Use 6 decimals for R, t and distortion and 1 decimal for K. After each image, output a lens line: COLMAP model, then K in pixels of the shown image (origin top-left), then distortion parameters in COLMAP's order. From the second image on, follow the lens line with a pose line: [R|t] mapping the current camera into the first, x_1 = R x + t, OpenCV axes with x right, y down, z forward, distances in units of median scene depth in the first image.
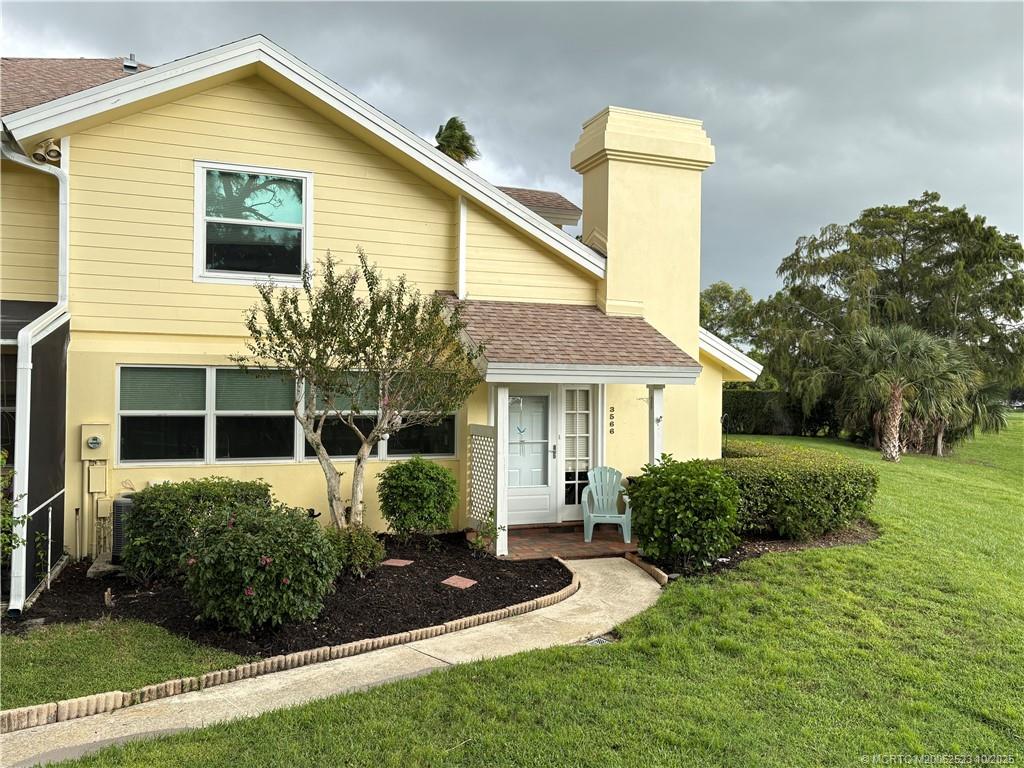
lens RADIAL K [[825.7, 0, 513.4], [0, 825.7, 385.5], [0, 0, 1]] dist [-0.002792, -0.023303]
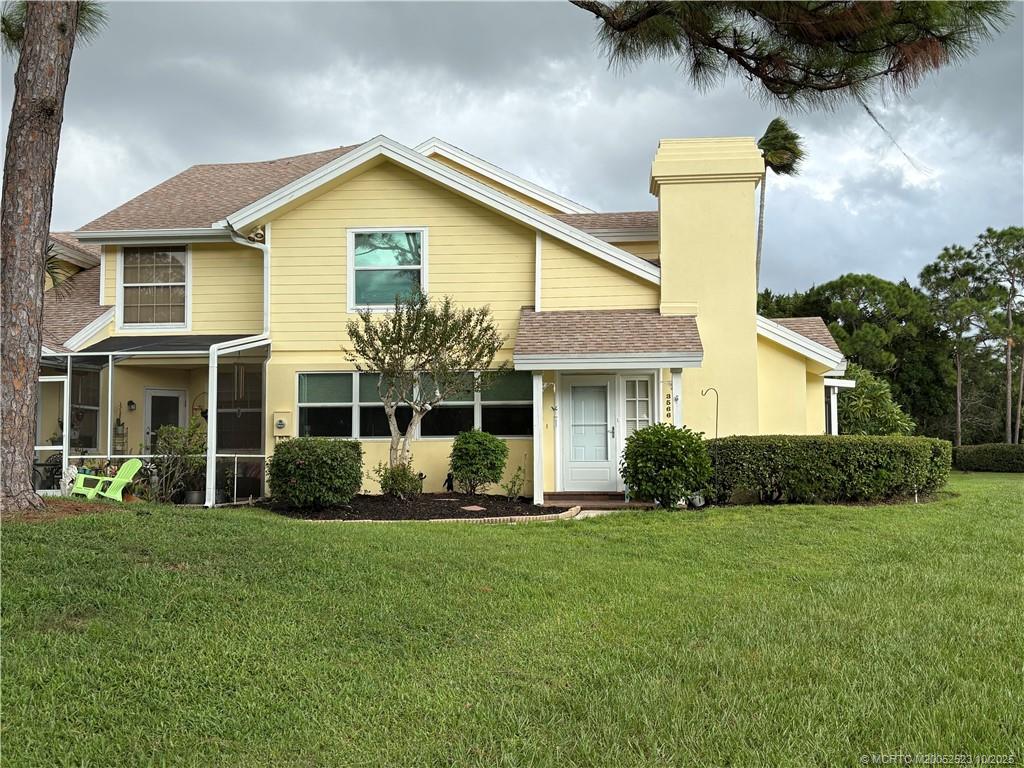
lens RADIAL K [[1079.0, 0, 511.4], [0, 1079.0, 384.9], [0, 0, 1]] dist [0.014457, 0.000000]
pose [[0.890745, -0.046924, -0.452074, 0.686058], [0.017385, 0.997446, -0.069279, 0.128831], [0.454170, 0.053850, 0.889286, -0.506907]]
